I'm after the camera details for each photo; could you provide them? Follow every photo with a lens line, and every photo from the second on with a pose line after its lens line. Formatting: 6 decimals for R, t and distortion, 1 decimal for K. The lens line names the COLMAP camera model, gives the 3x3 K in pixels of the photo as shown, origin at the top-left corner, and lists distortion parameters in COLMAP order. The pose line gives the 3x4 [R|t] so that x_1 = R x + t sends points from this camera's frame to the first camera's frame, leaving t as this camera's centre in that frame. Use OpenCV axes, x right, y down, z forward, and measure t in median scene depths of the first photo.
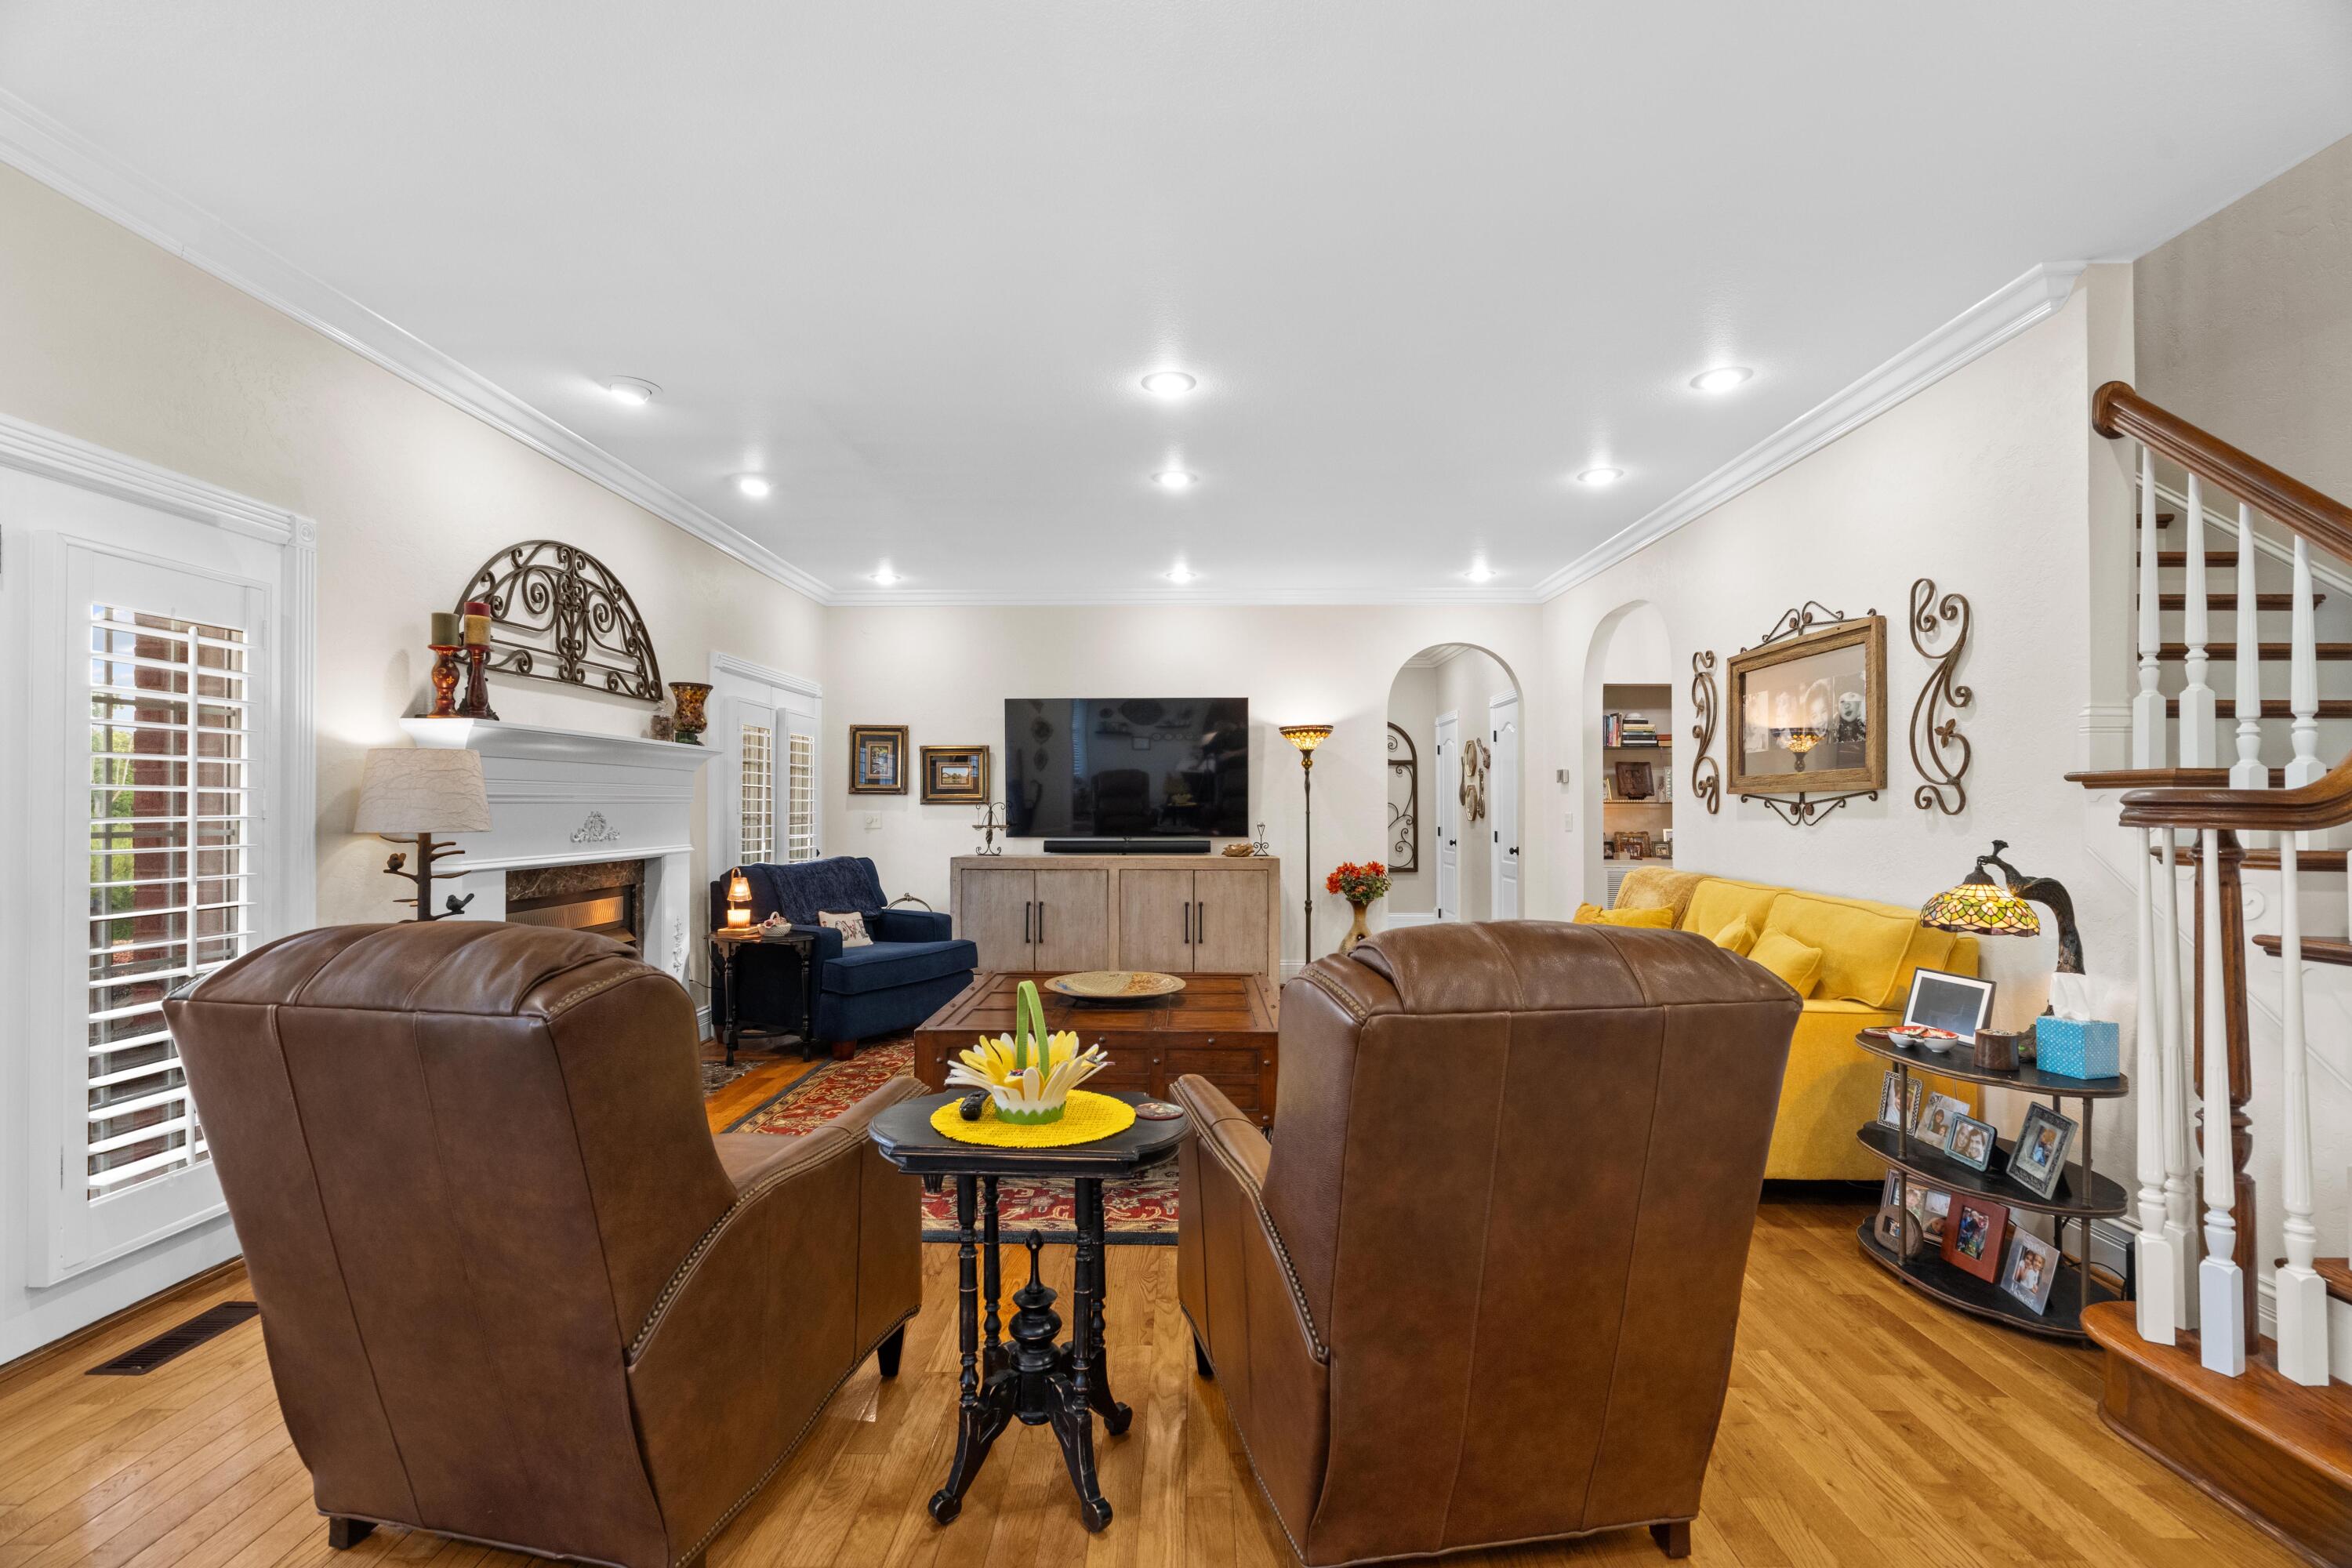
lens RADIAL K [[1062.7, 0, 1174.3], [0, 1062.7, 801.7], [0, 0, 1]] dist [-0.011067, 0.004495]
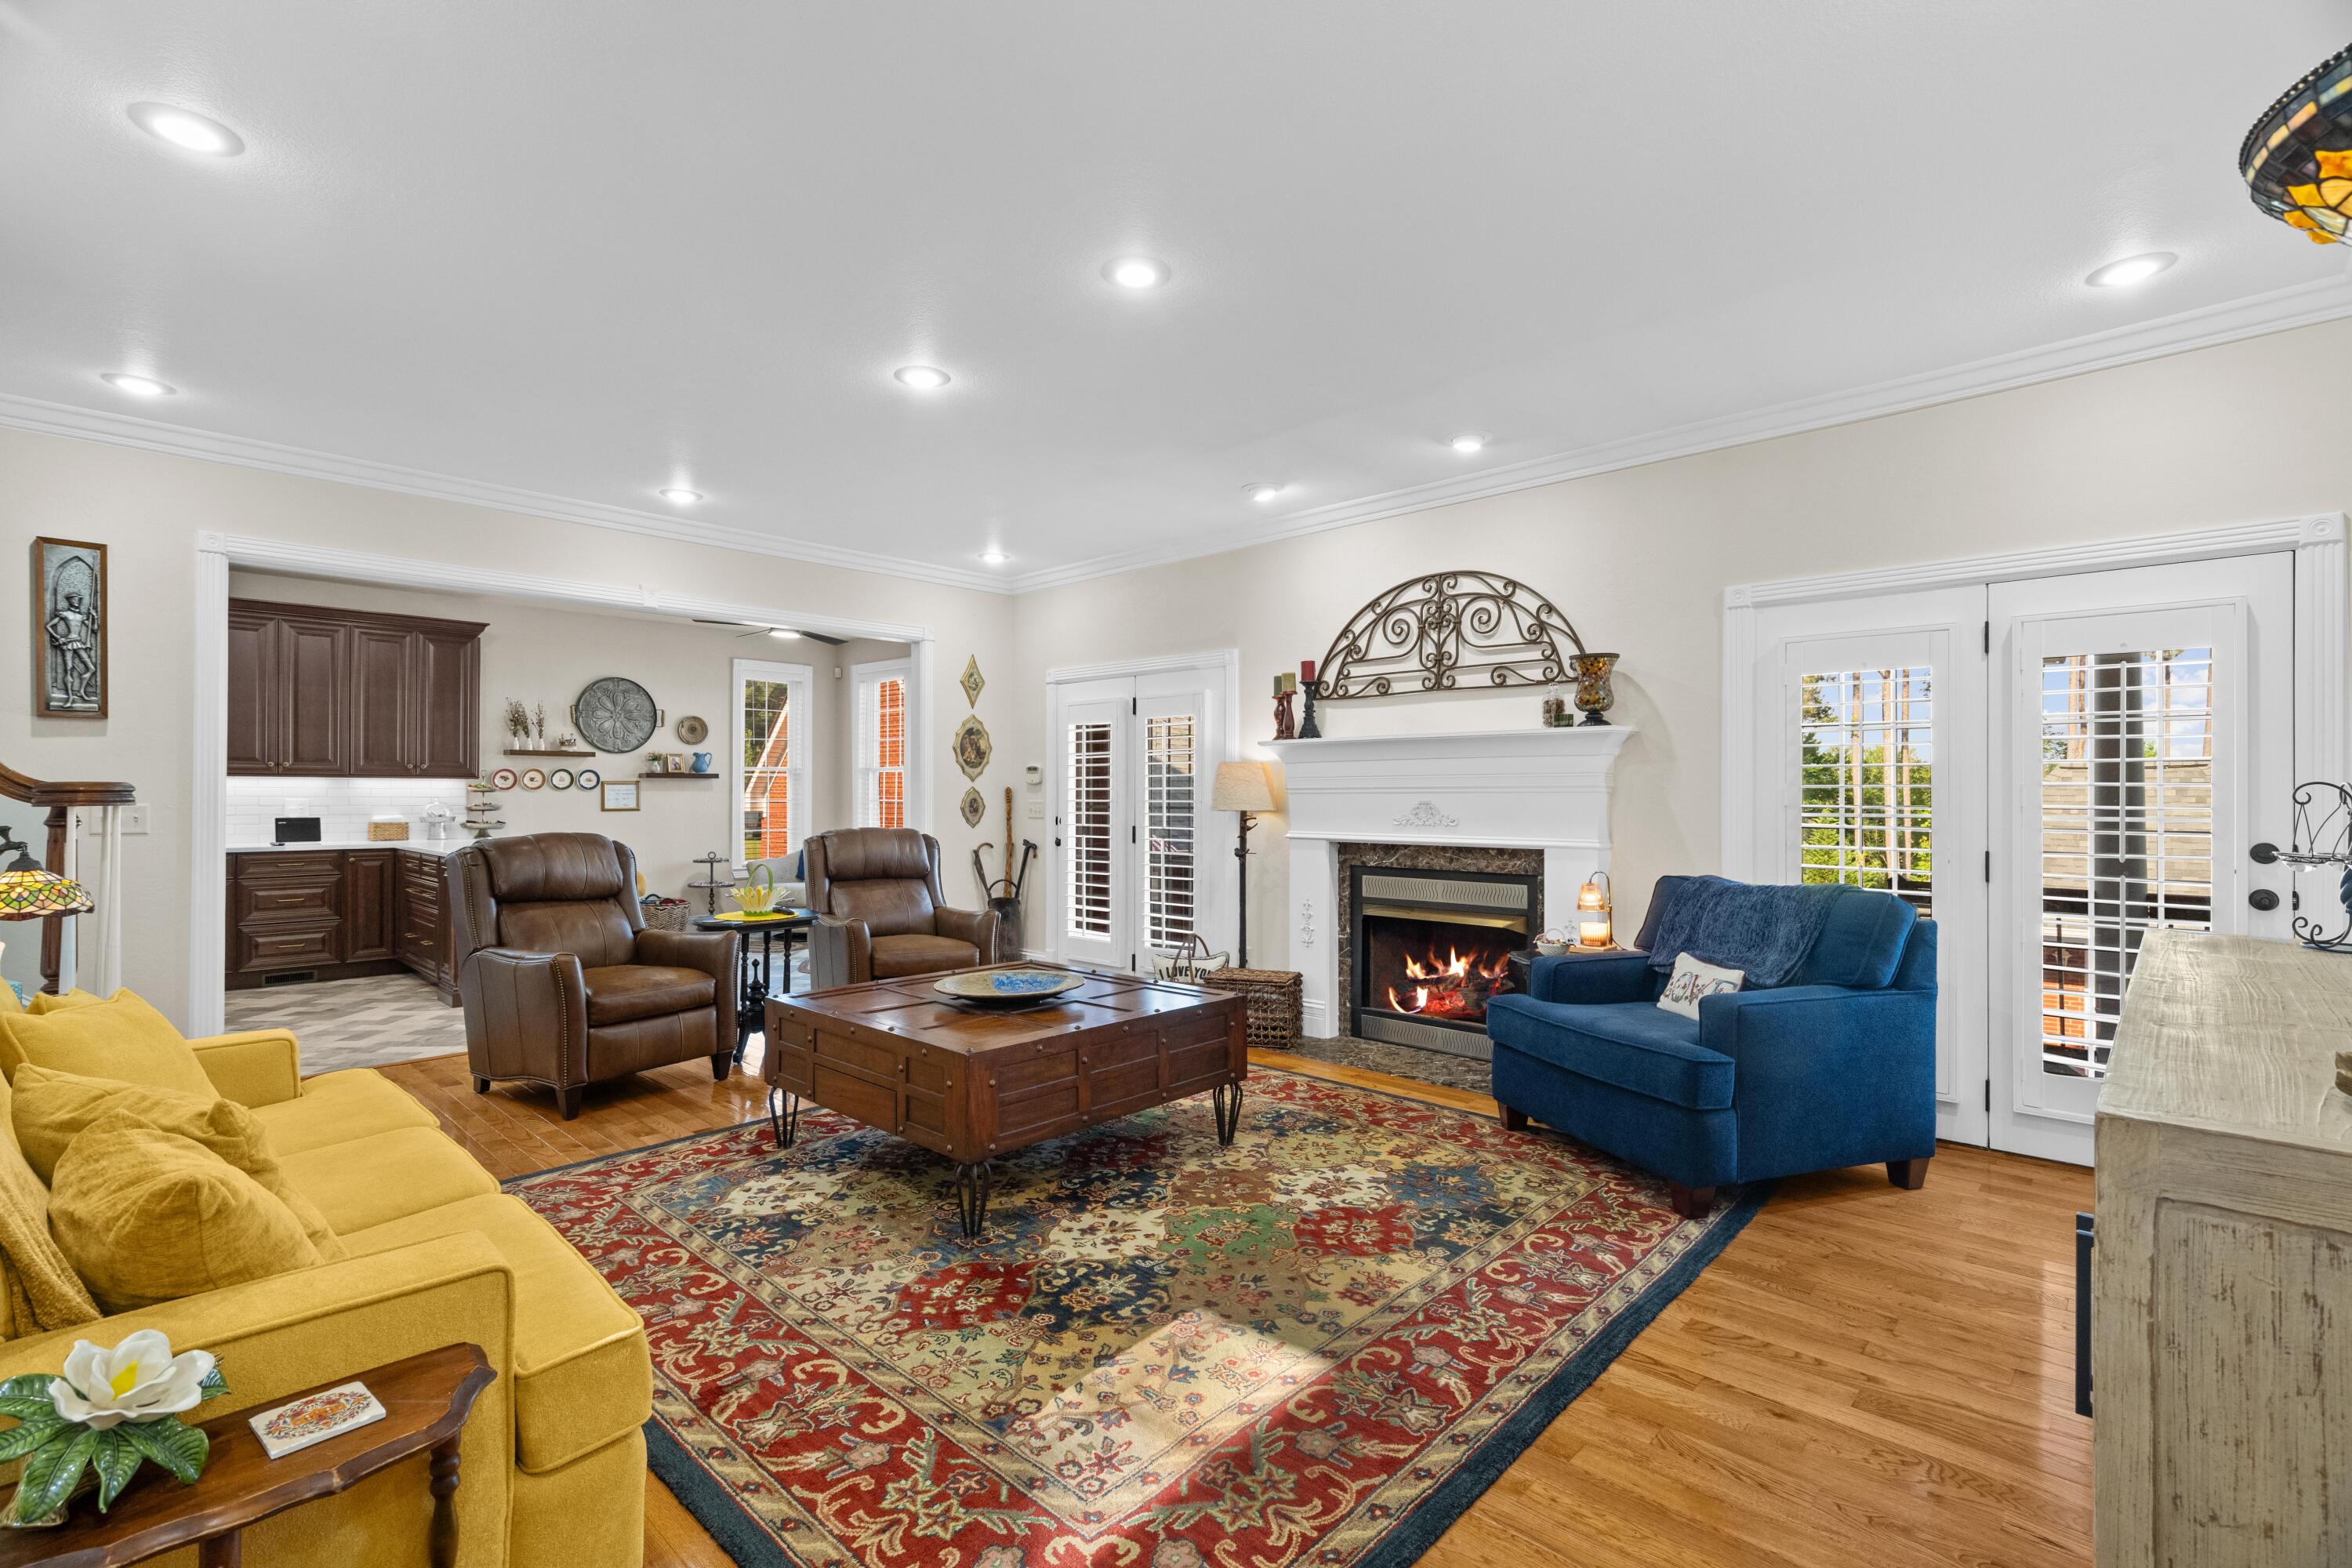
lens RADIAL K [[1062.7, 0, 1173.8], [0, 1062.7, 783.8], [0, 0, 1]] dist [-0.011067, 0.004495]
pose [[-0.674623, -0.008390, -0.738115, 0.539677], [0.002283, 0.999907, -0.013452, 0.006936], [0.738159, -0.010761, -0.674541, 1.728720]]
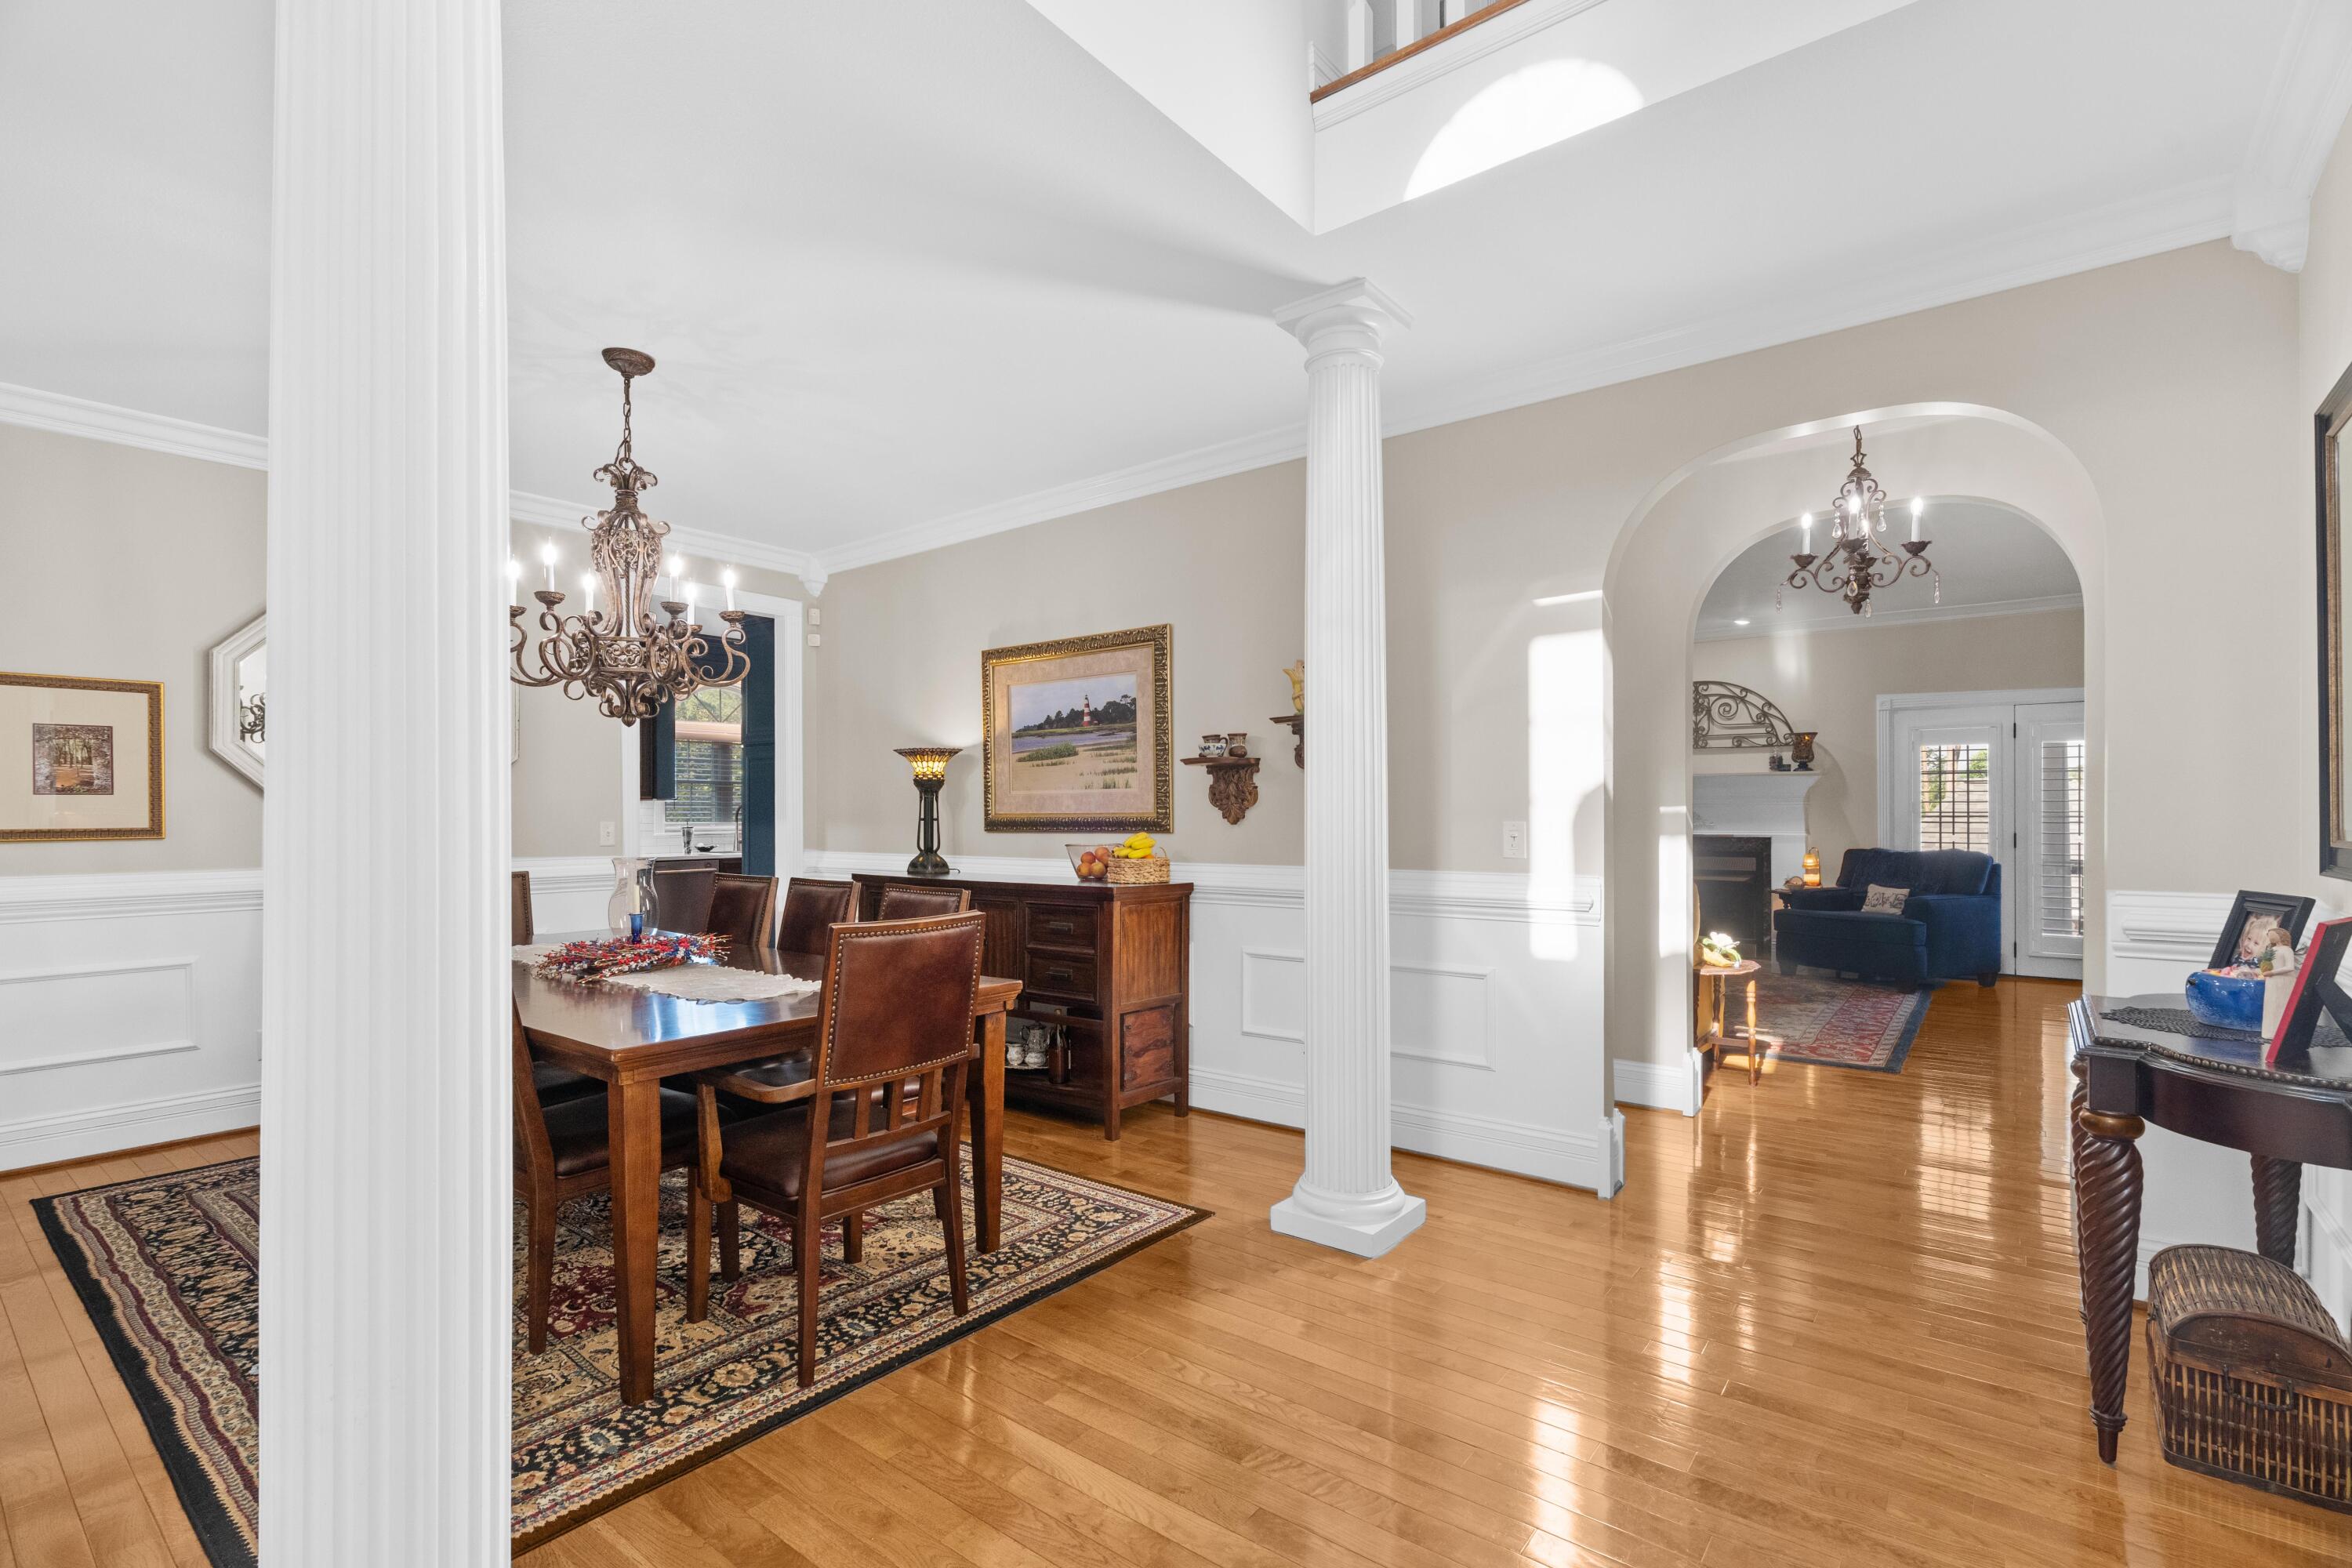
lens RADIAL K [[1062.7, 0, 1166.5], [0, 1062.7, 808.5], [0, 0, 1]] dist [-0.011067, 0.004495]
pose [[-0.610919, 0.000943, -0.791693, 1.852303], [0.007483, 0.999961, -0.004583, 0.006532], [0.791658, -0.008724, -0.610902, 1.582611]]
